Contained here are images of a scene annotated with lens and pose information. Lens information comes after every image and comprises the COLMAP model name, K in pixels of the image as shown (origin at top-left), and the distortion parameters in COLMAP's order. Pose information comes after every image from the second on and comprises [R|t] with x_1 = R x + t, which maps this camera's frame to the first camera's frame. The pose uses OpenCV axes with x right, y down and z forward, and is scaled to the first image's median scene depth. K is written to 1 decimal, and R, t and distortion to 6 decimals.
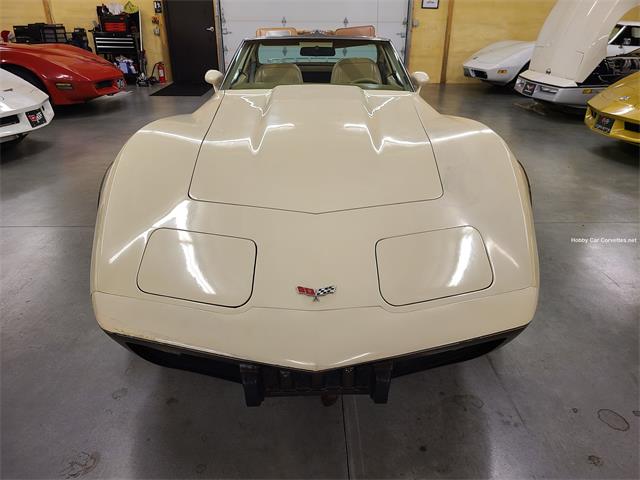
lens RADIAL K [[495.5, 0, 319.4], [0, 495.5, 240.2], [0, 0, 1]] dist [0.015453, 0.008599]
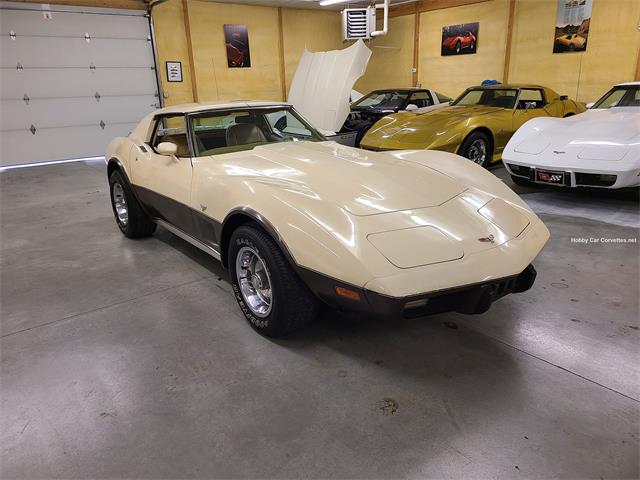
lens RADIAL K [[483.1, 0, 332.6], [0, 483.1, 239.9], [0, 0, 1]] dist [0.080034, -0.057984]
pose [[0.805709, -0.215198, 0.551836, -1.062328], [0.279057, 0.959701, -0.033187, 0.009338], [-0.522455, 0.180733, 0.833292, -0.106563]]
